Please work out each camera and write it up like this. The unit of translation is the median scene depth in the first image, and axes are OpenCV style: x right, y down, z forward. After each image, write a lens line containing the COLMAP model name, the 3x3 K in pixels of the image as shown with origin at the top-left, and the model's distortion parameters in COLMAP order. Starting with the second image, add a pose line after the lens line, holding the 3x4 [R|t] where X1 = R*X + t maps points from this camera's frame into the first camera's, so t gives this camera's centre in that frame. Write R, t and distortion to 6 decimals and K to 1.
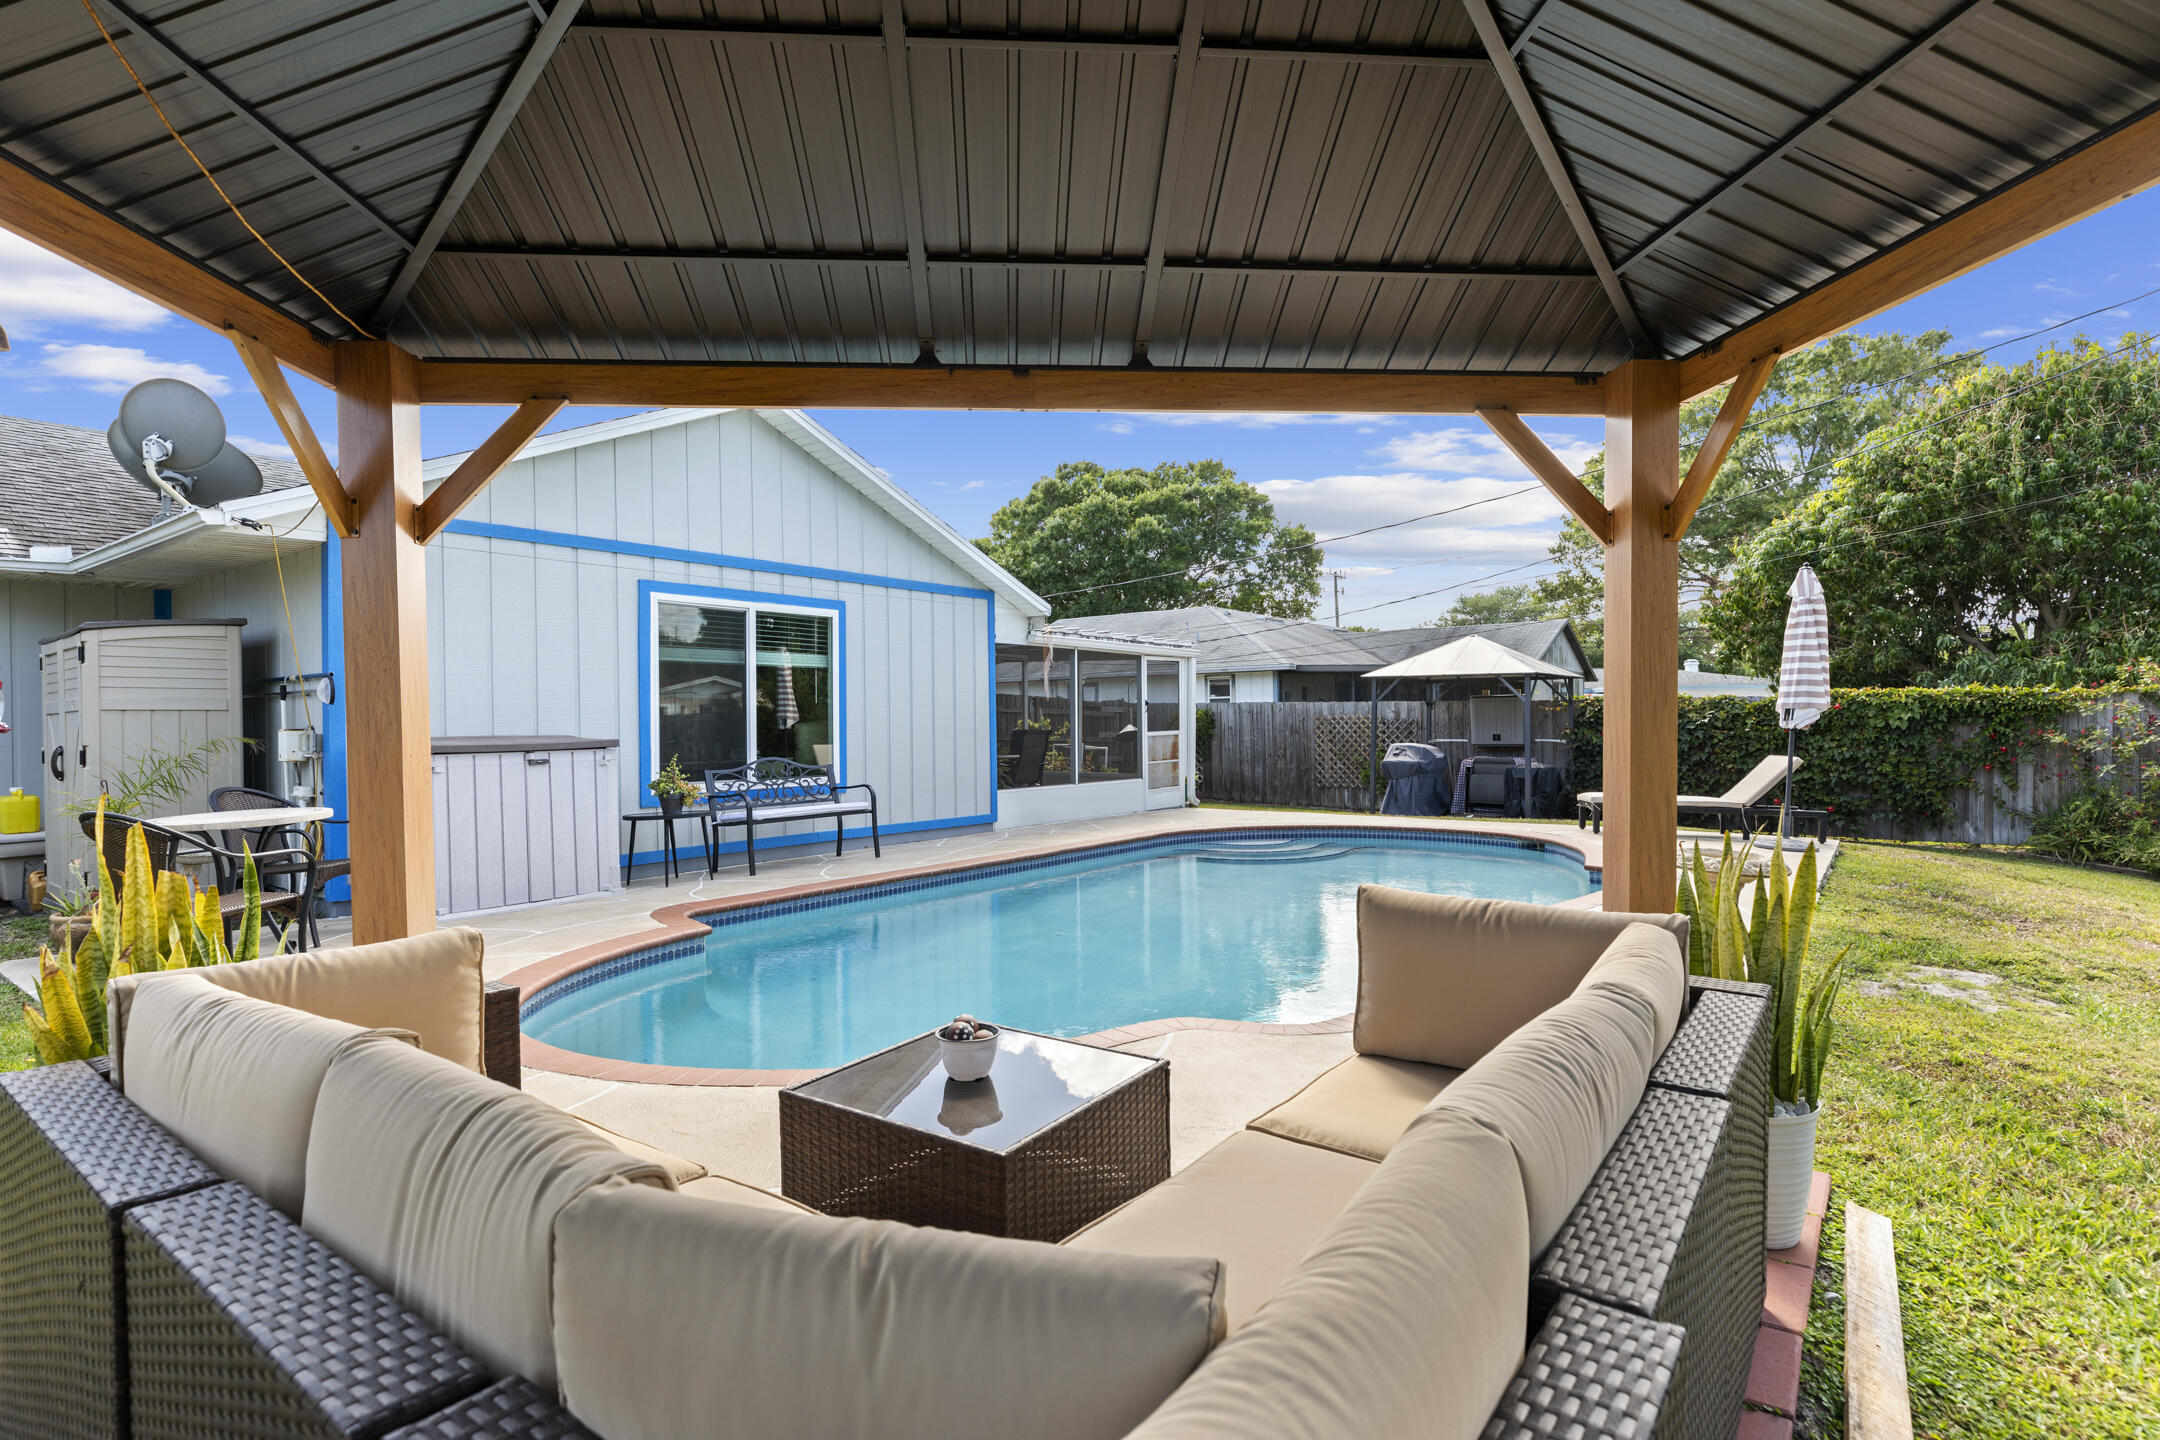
lens RADIAL K [[1129.2, 0, 1080.0], [0, 1129.2, 720.0], [0, 0, 1]] dist [-0.002217, -0.000191]
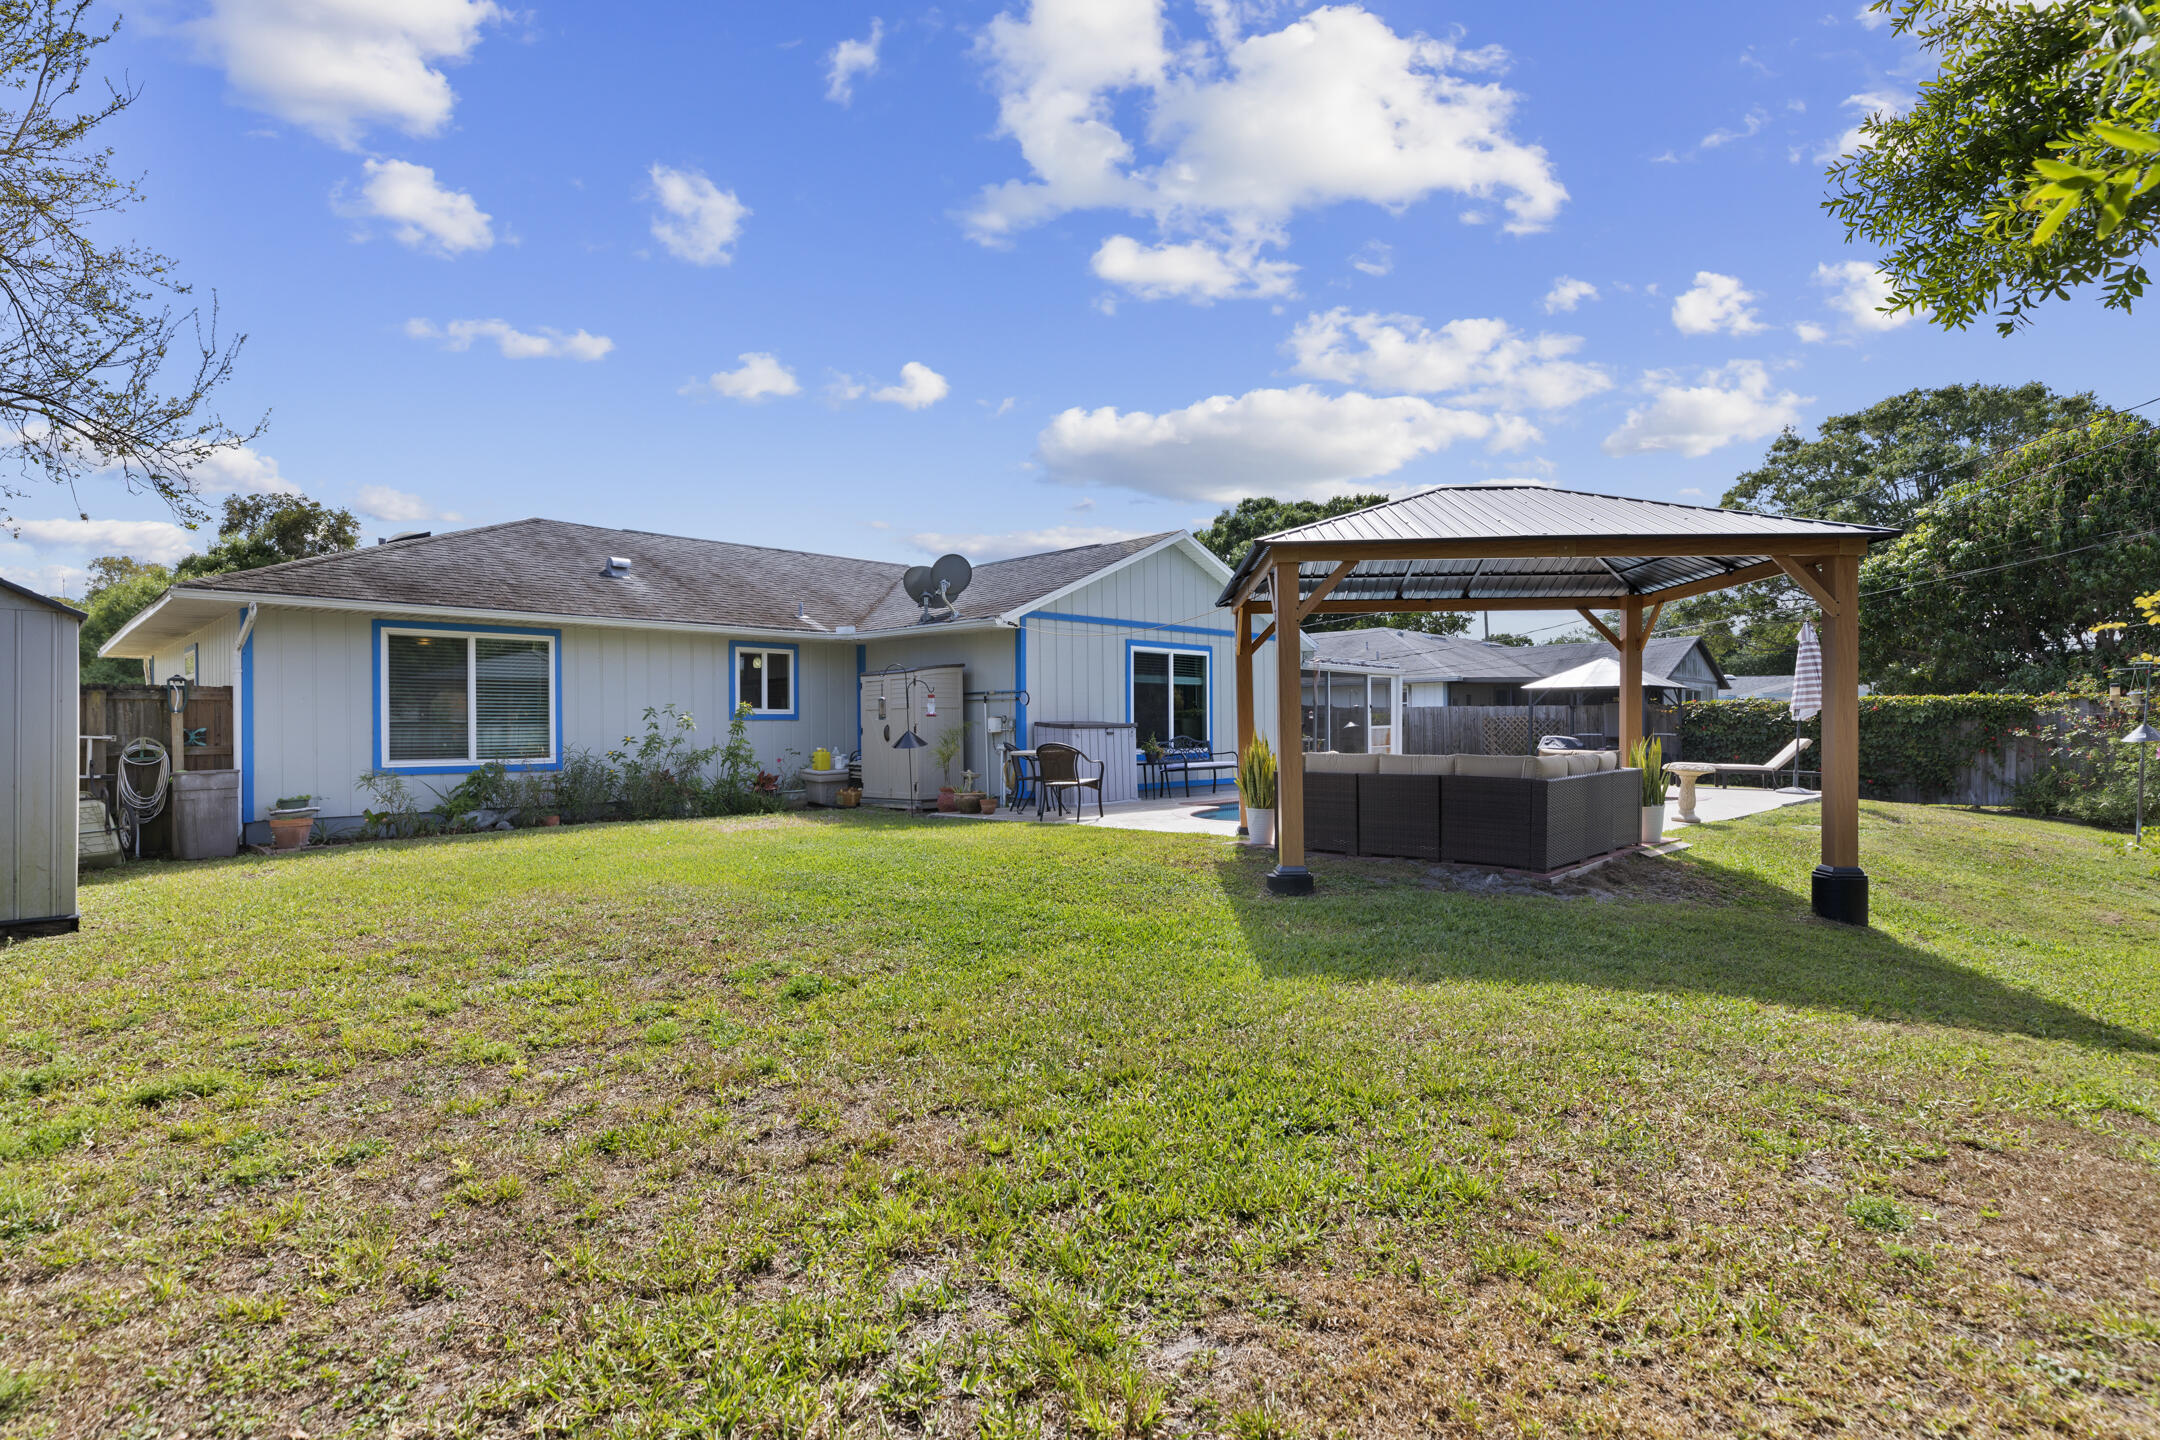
lens RADIAL K [[1095.5, 0, 1080.0], [0, 1095.5, 720.0], [0, 0, 1]] dist [0.002468, 0.000414]
pose [[0.991702, 0.001836, -0.128545, -0.140472], [-0.002548, 0.999982, -0.005377, 0.012122], [0.128533, 0.005660, 0.991689, -0.495704]]
